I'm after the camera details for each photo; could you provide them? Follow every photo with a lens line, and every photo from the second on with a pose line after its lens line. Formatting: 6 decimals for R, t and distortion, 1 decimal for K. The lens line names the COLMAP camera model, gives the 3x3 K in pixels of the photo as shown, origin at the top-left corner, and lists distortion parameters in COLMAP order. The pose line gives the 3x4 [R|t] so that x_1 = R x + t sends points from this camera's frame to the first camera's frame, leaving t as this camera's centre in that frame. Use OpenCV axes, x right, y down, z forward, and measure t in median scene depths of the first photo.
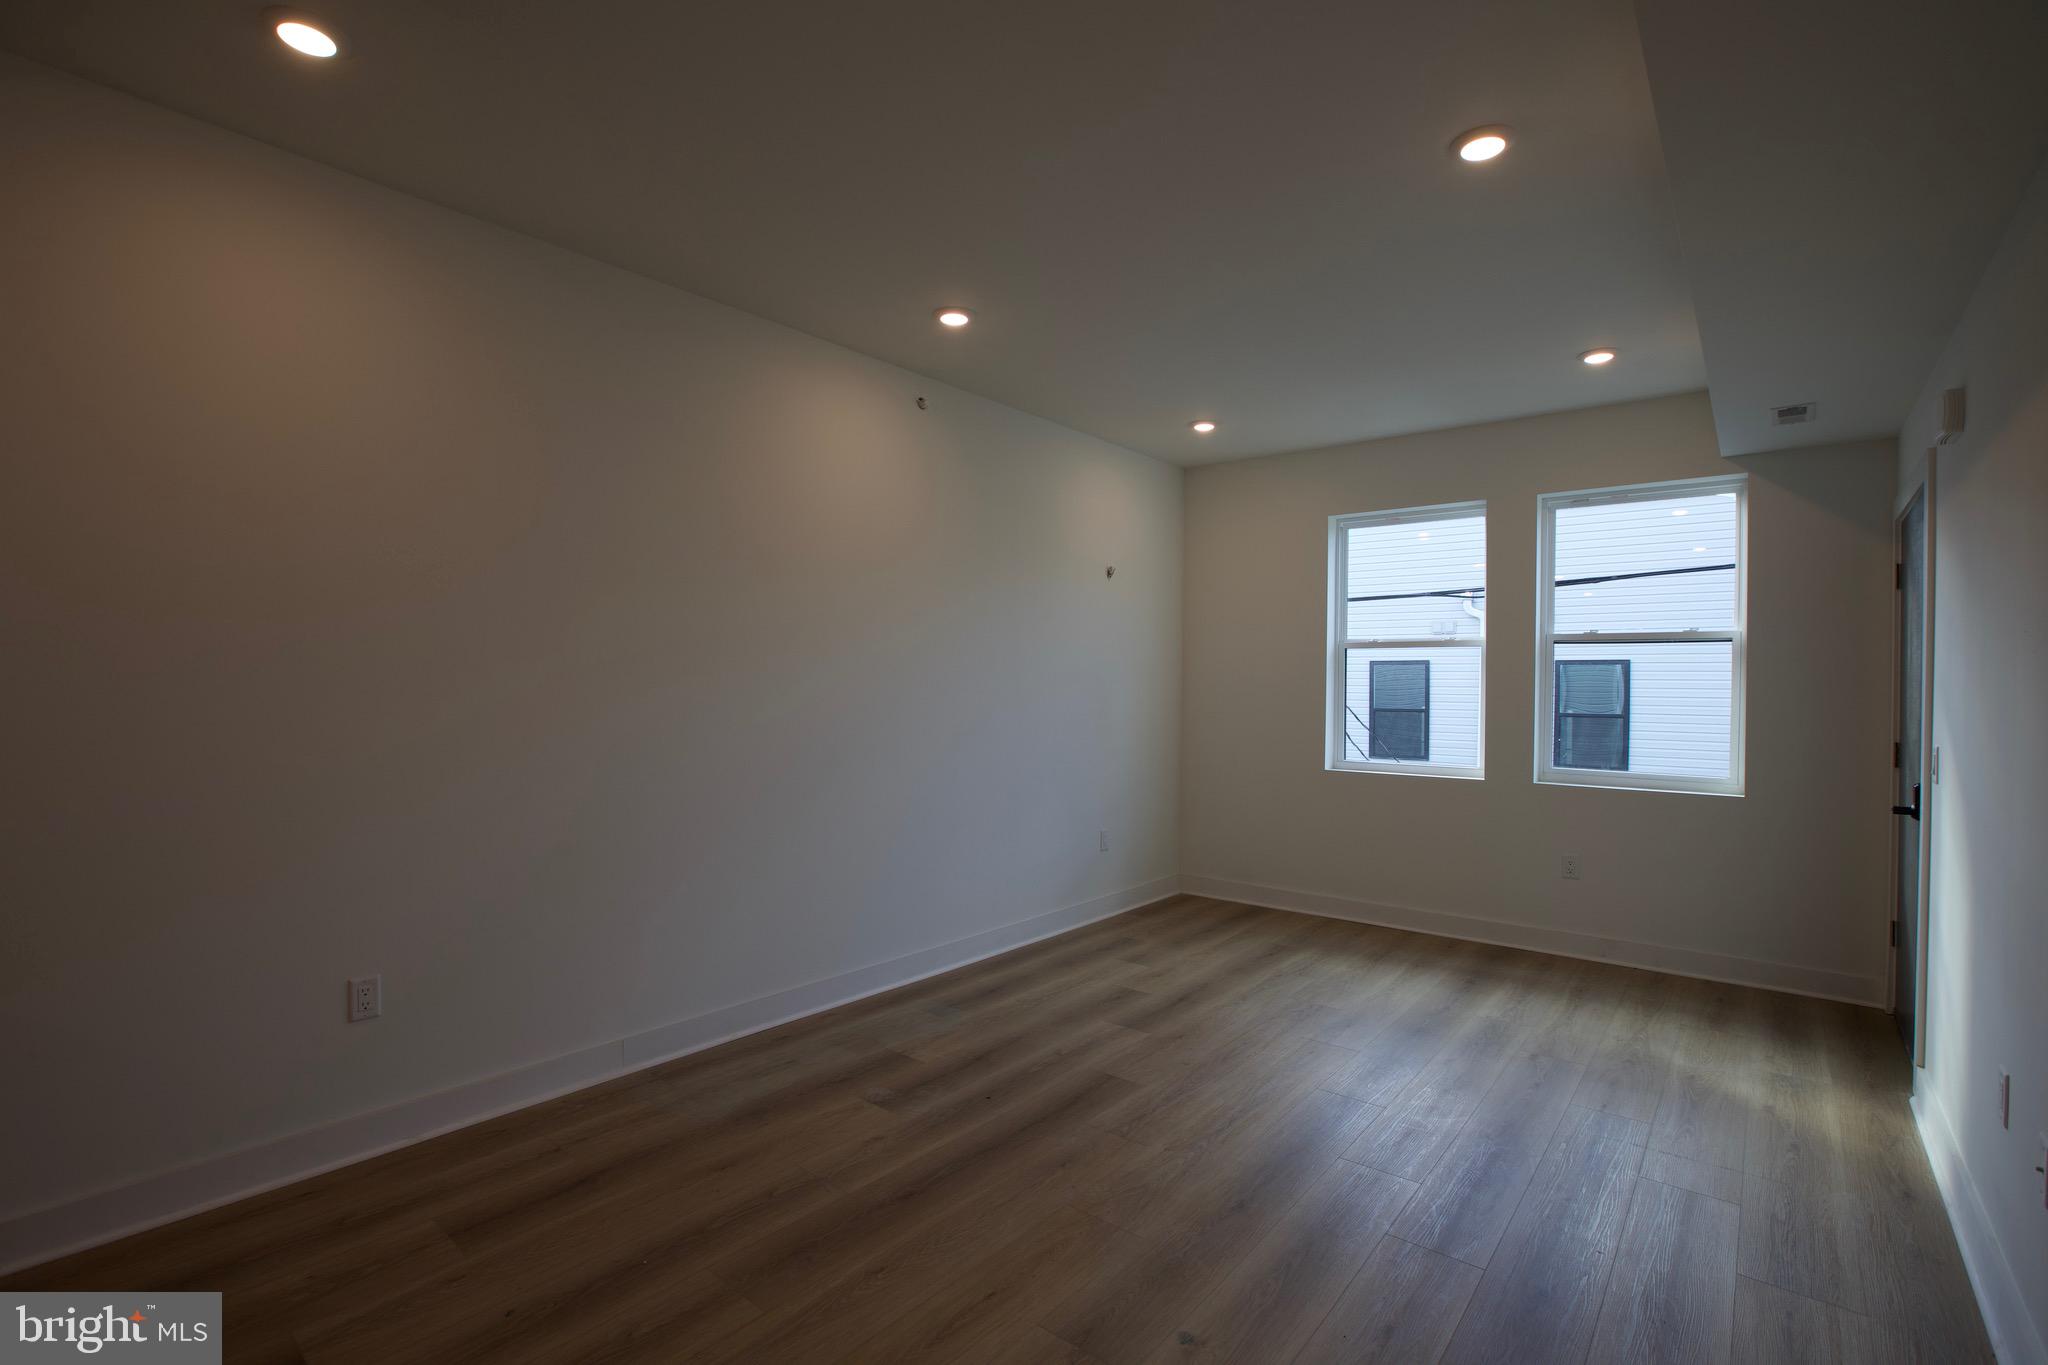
lens RADIAL K [[931.0, 0, 1022.8], [0, 931.0, 686.1], [0, 0, 1]] dist [-0.050328, 0.017662]
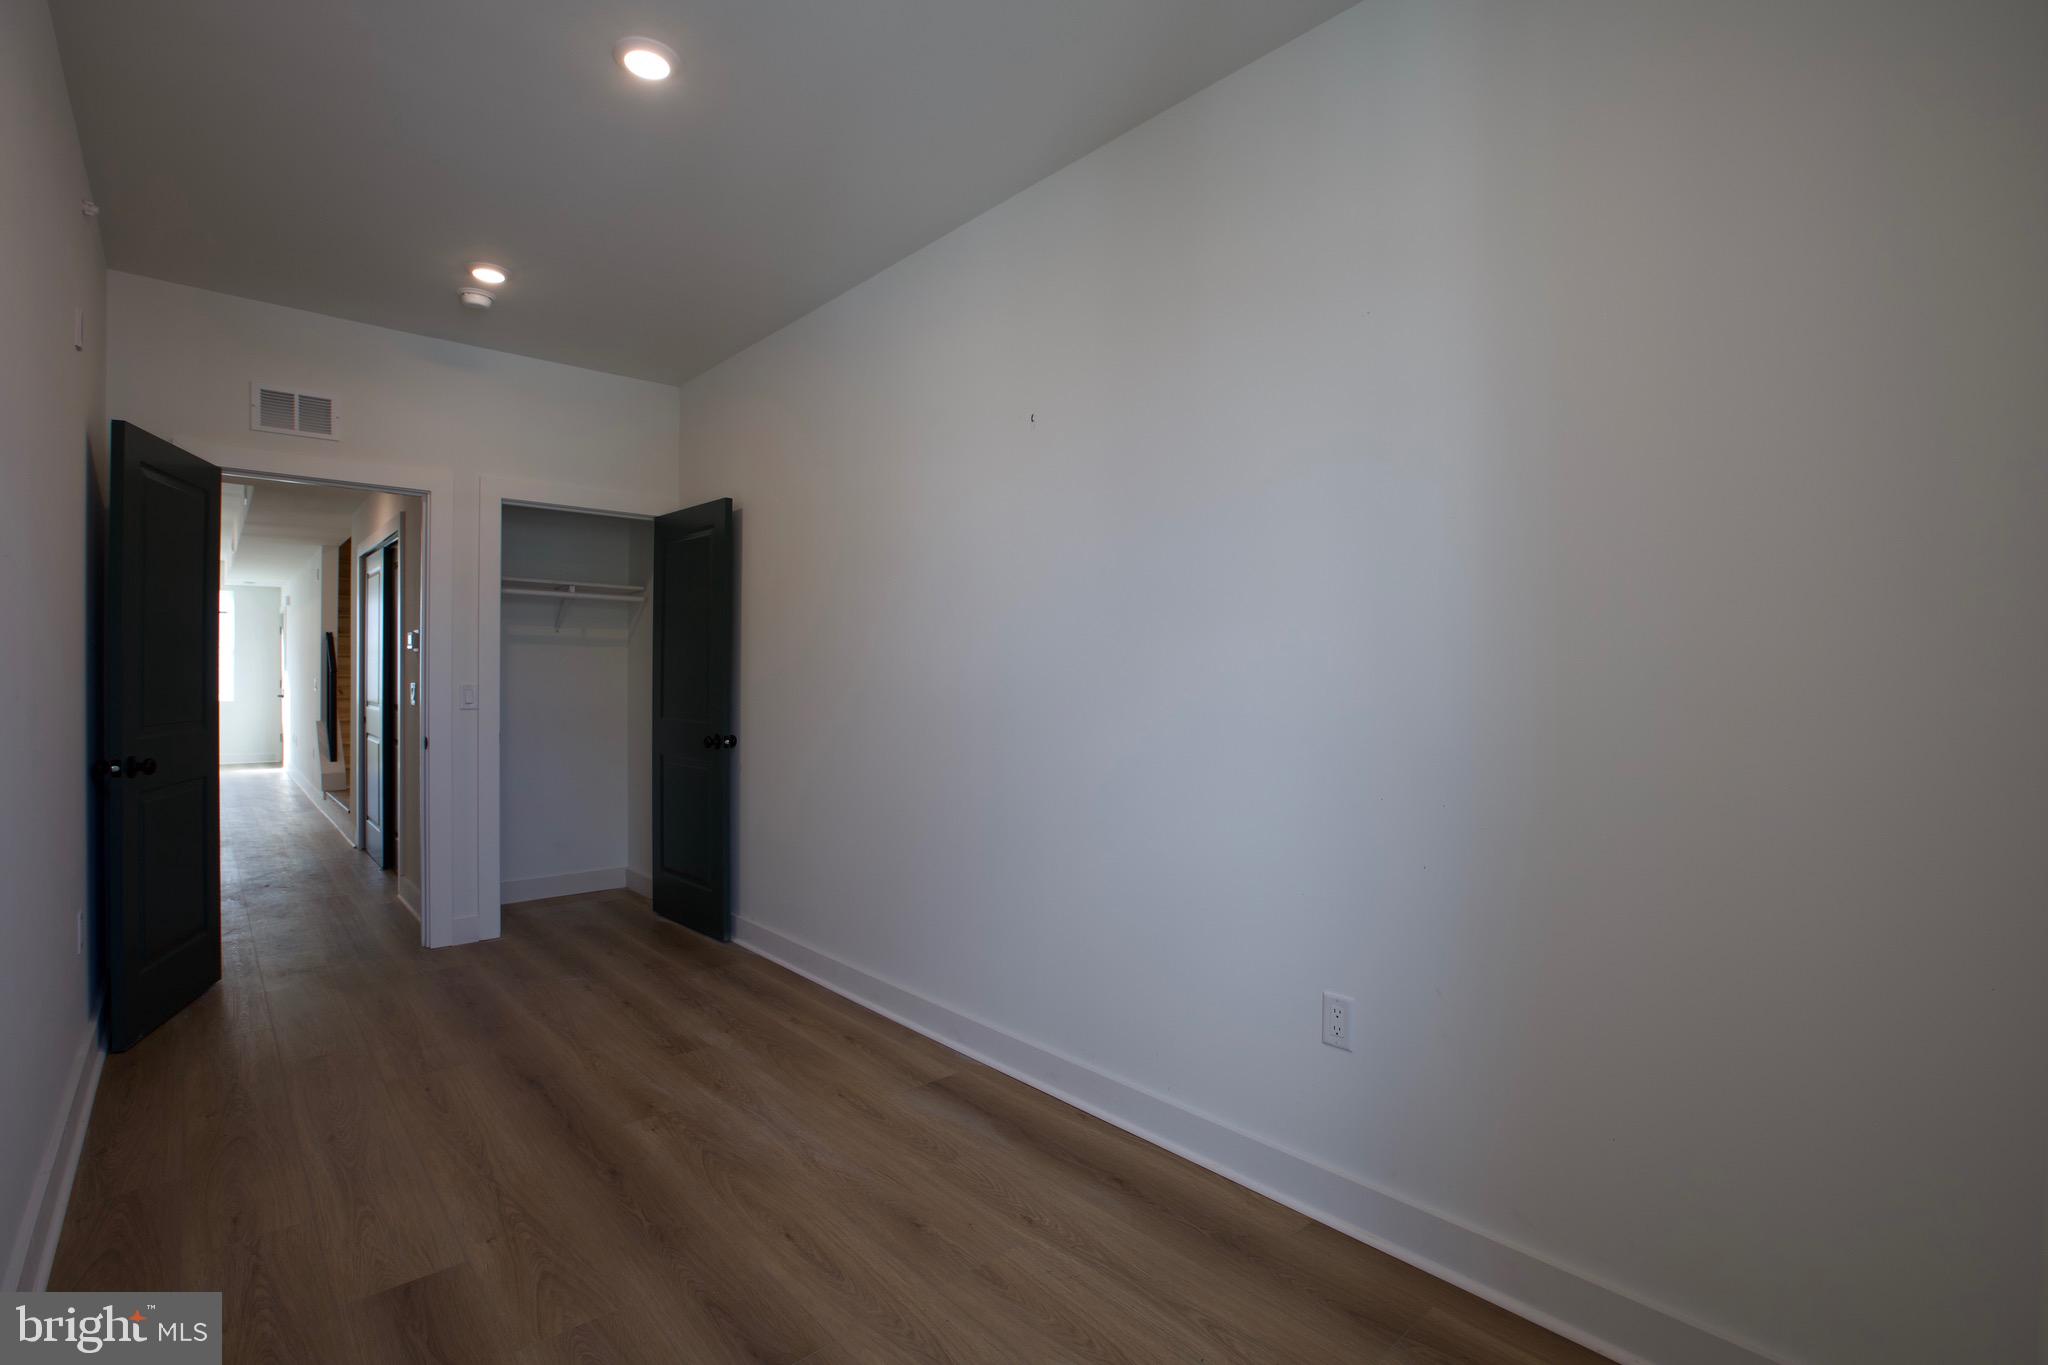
lens RADIAL K [[931.0, 0, 1022.8], [0, 931.0, 686.1], [0, 0, 1]] dist [-0.050328, 0.017662]
pose [[0.143414, -0.020656, 0.989447, -1.883433], [0.000431, 0.999783, 0.020810, 0.005260], [-0.989663, -0.002558, 0.143392, -2.118623]]
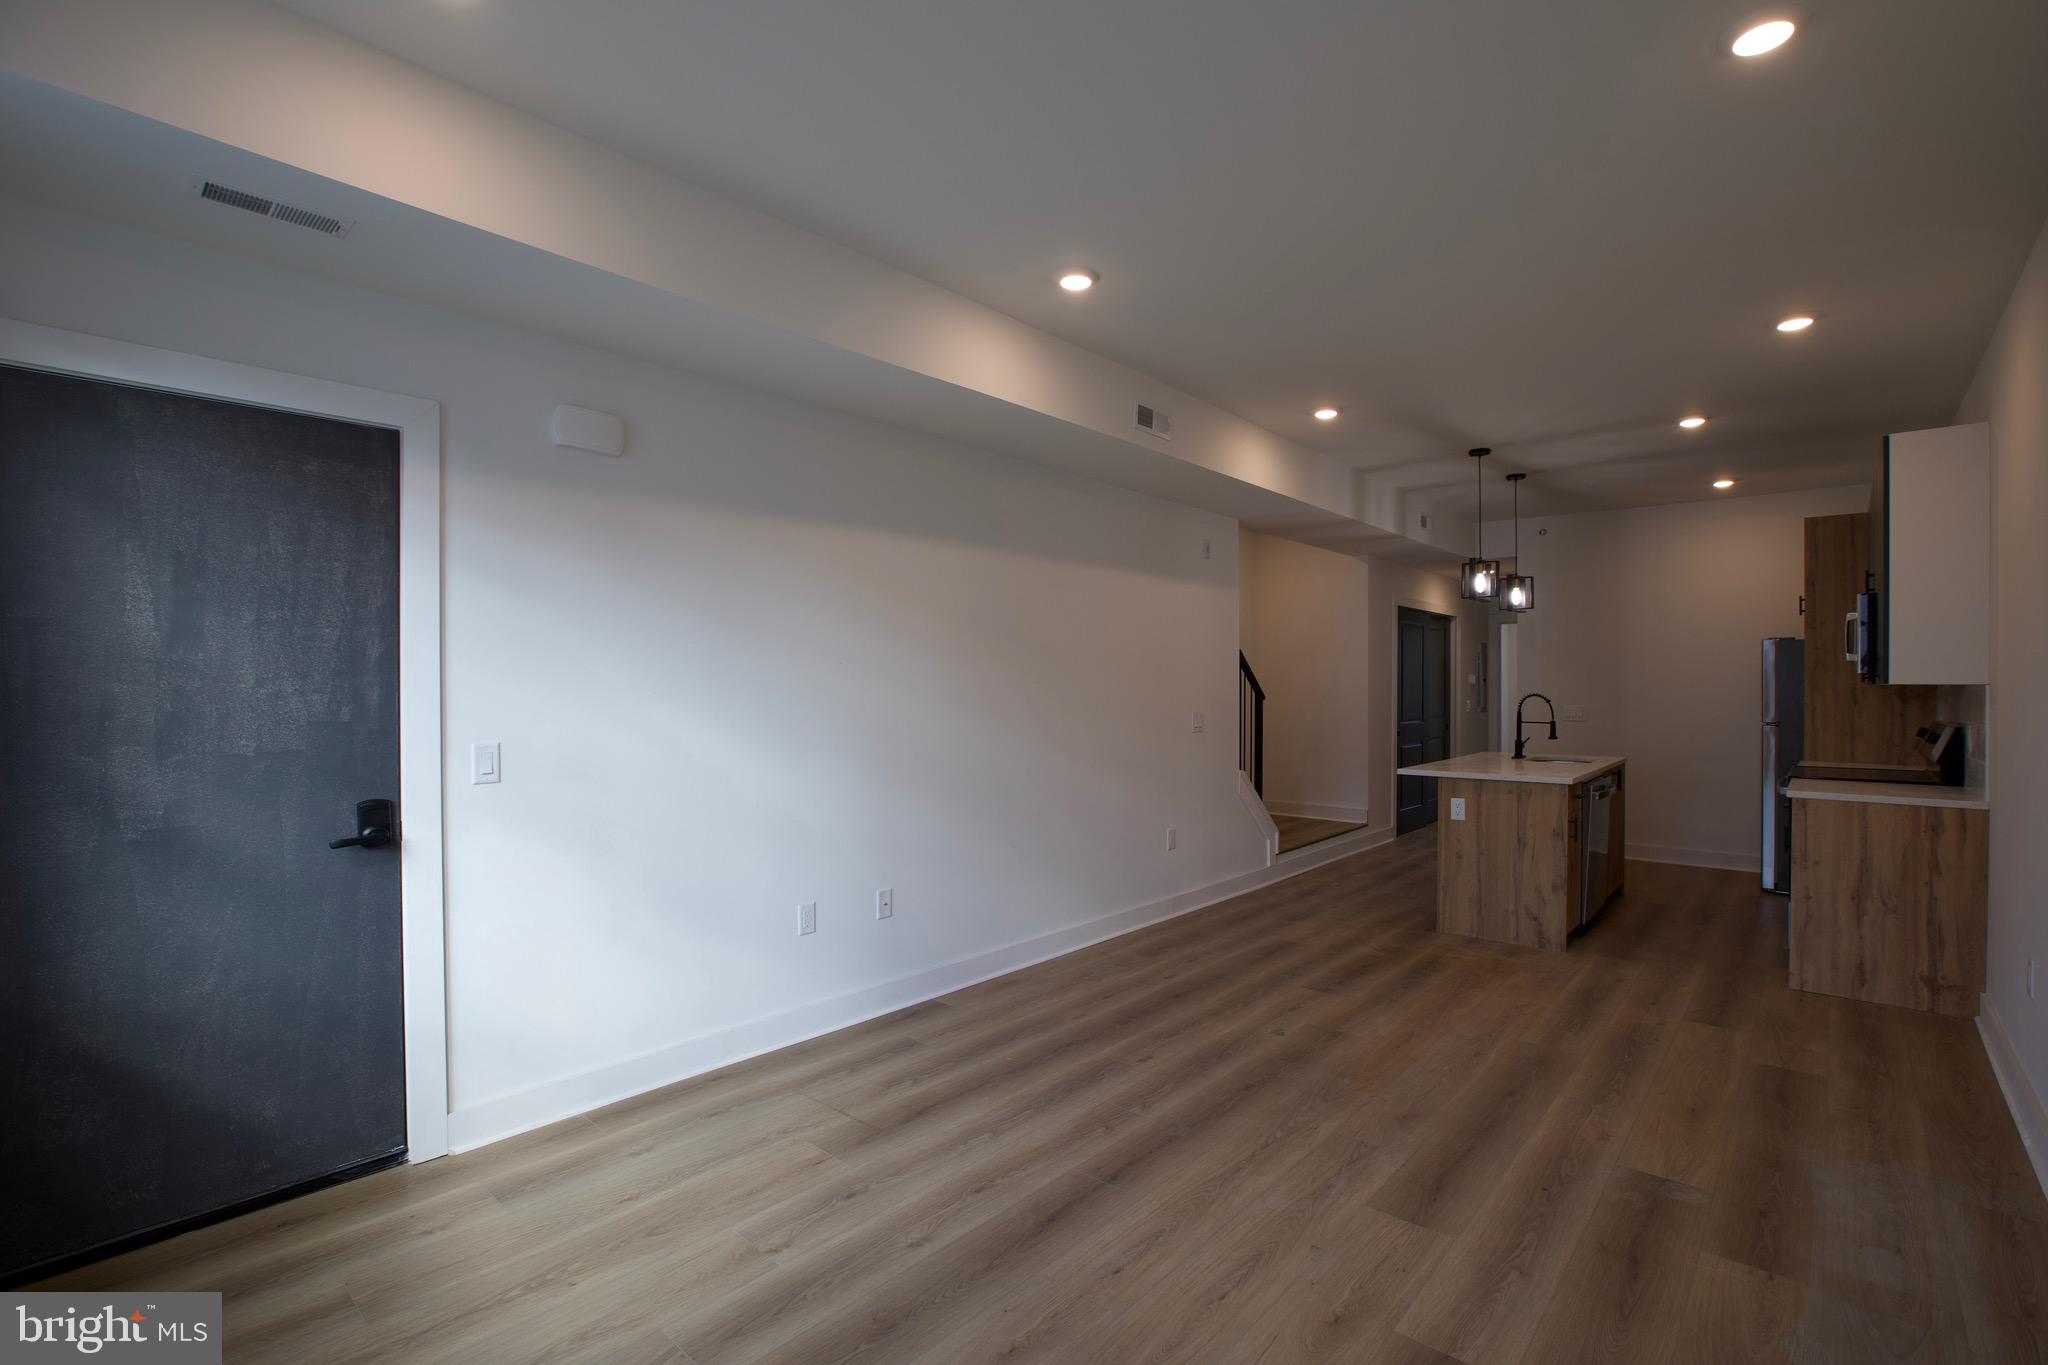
lens RADIAL K [[931.0, 0, 1022.8], [0, 931.0, 686.1], [0, 0, 1]] dist [-0.050328, 0.017662]
pose [[-0.999132, -0.012232, 0.039823, 0.338448], [-0.012072, 0.999918, 0.004253, -0.001928], [-0.039872, 0.003769, -0.999198, 1.532097]]
